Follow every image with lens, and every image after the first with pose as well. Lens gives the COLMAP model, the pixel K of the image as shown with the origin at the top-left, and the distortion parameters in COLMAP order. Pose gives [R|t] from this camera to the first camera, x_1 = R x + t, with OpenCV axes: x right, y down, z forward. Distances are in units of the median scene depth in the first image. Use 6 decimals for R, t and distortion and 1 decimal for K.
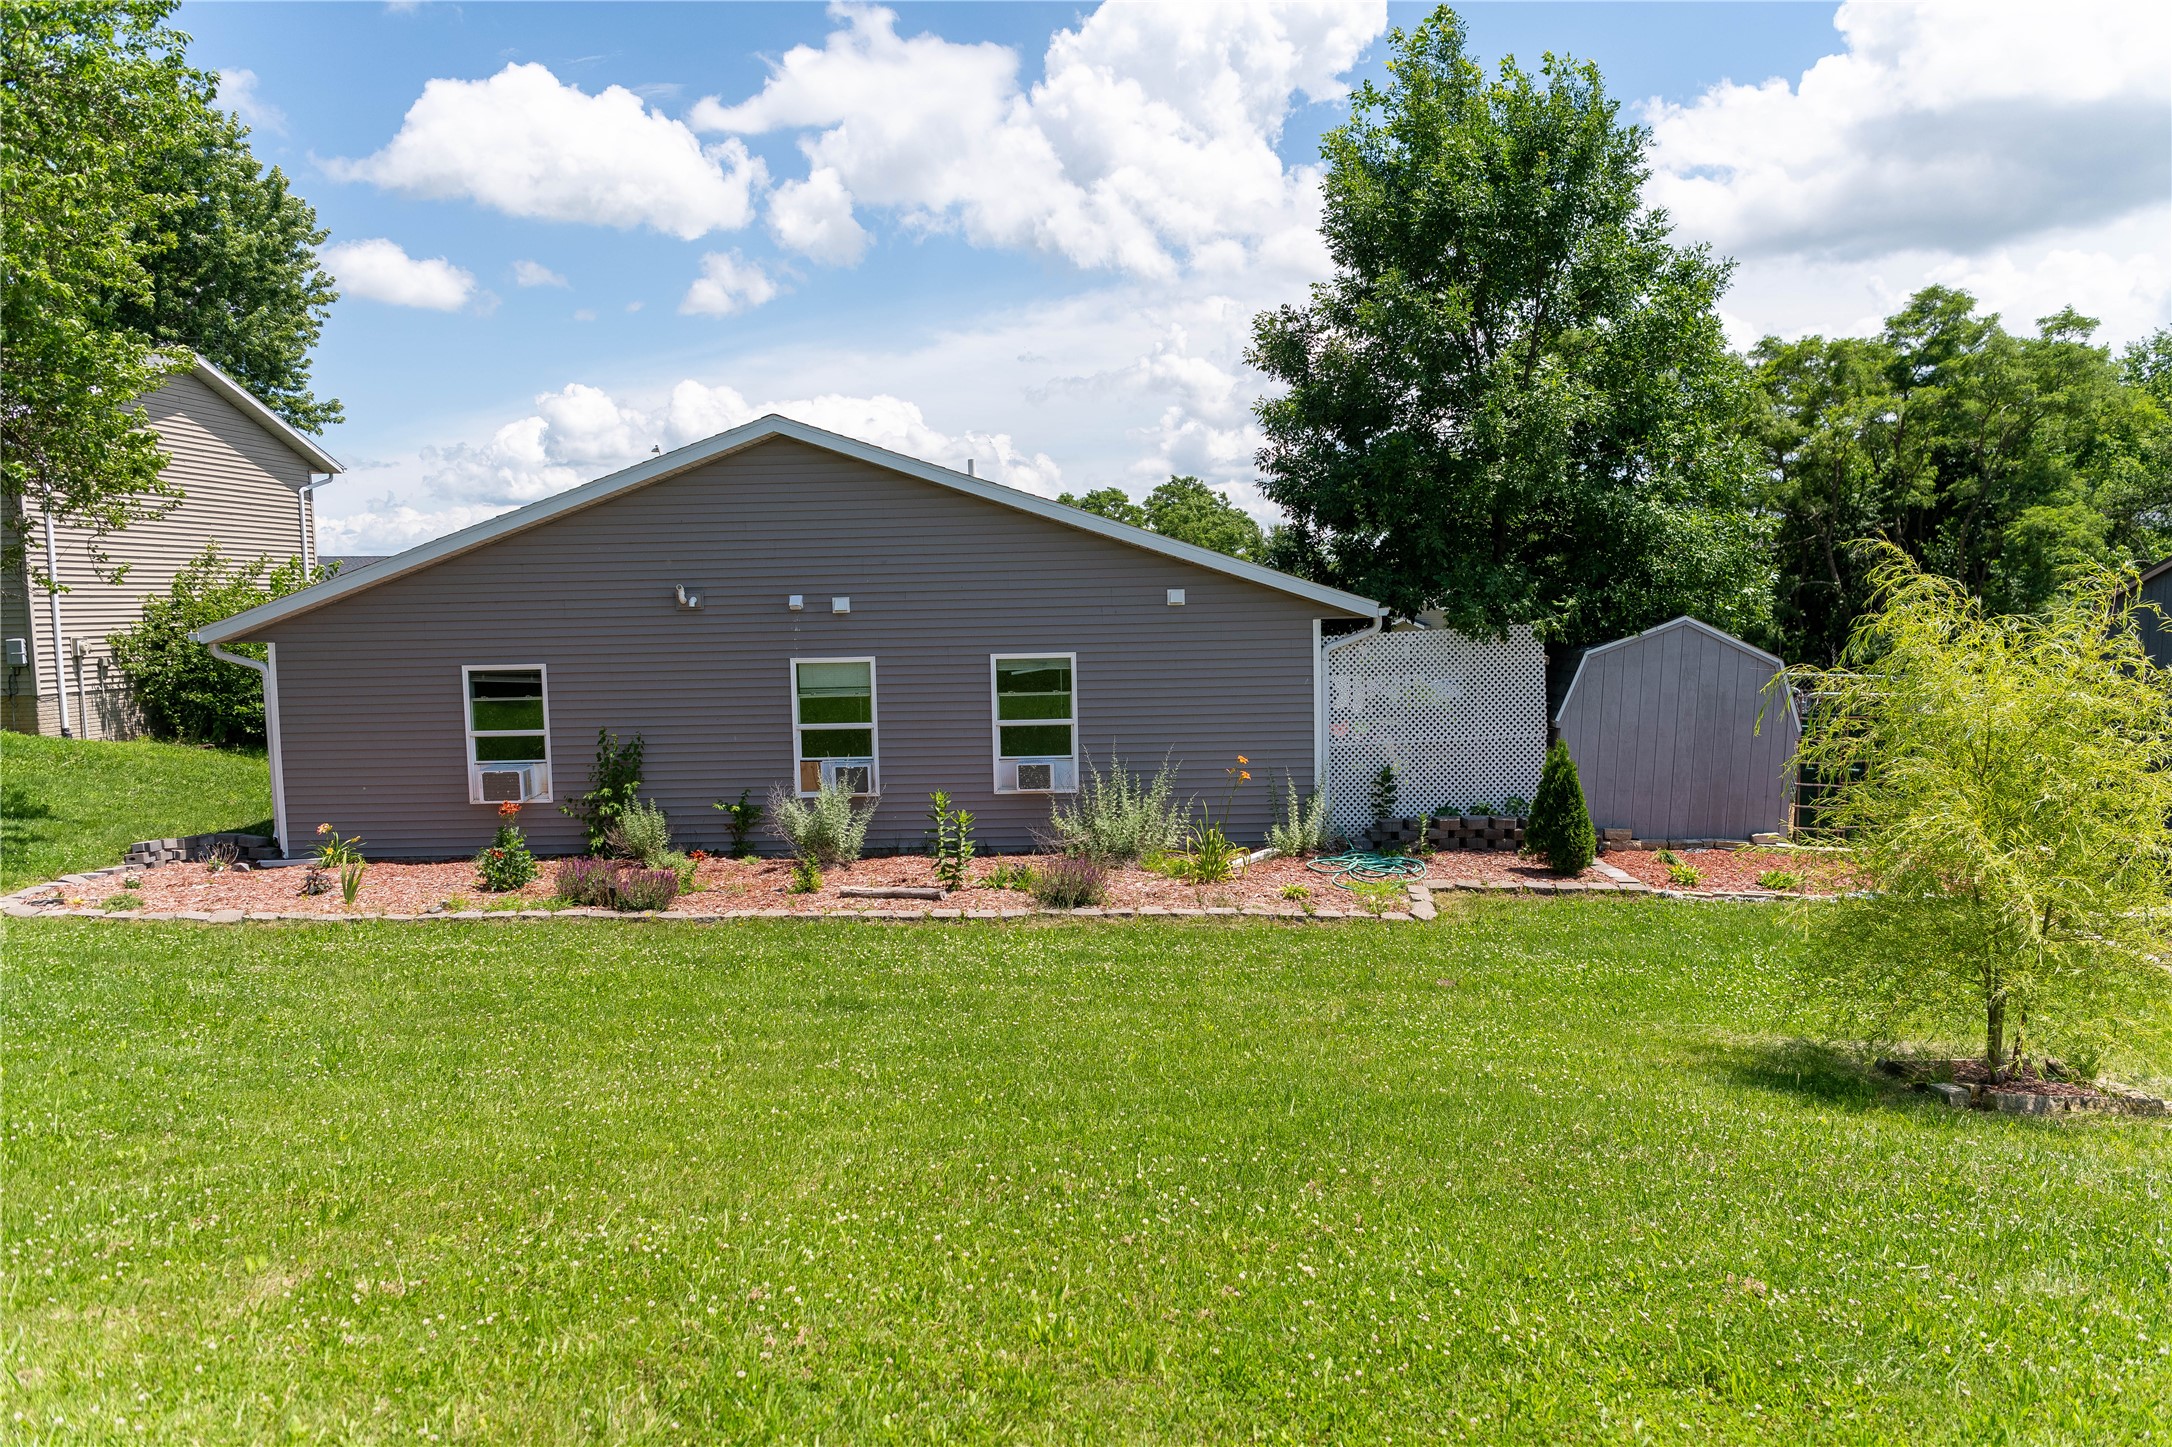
lens RADIAL K [[1542.5, 0, 1086.0], [0, 1542.5, 723.5], [0, 0, 1]] dist [0.004617, -0.002125]
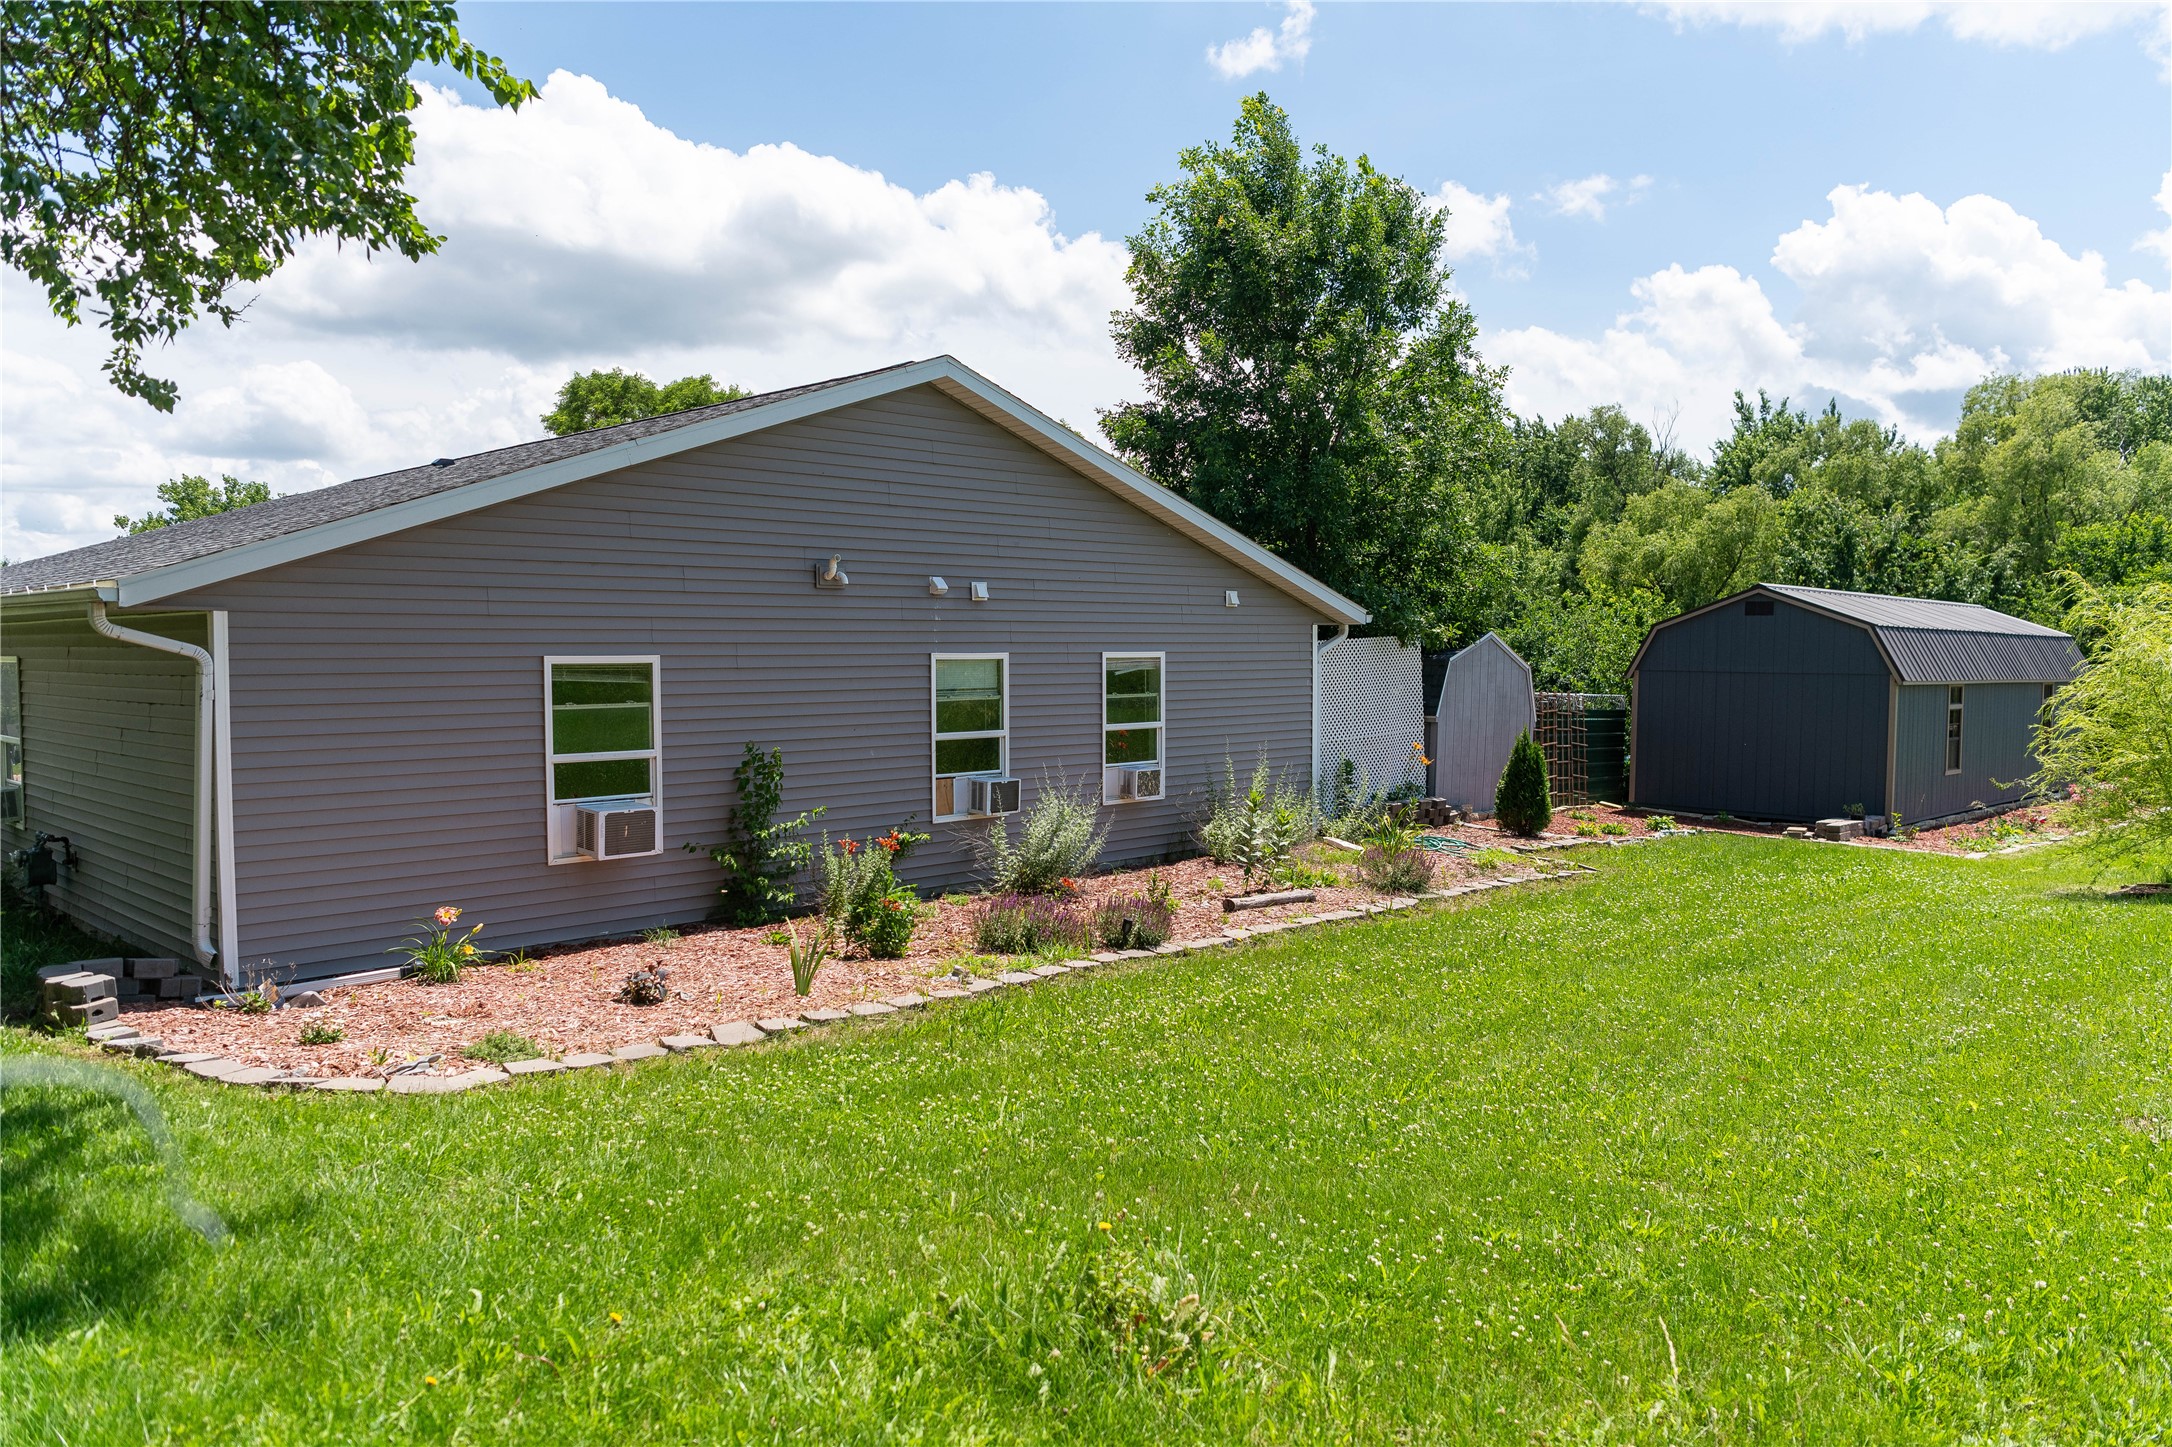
lens RADIAL K [[1542.5, 0, 1086.0], [0, 1542.5, 723.5], [0, 0, 1]] dist [0.004617, -0.002125]
pose [[0.680508, -0.016270, 0.732560, -1.148002], [0.042568, 0.998943, -0.017358, 0.019927], [-0.731503, 0.042996, 0.680481, 0.598121]]
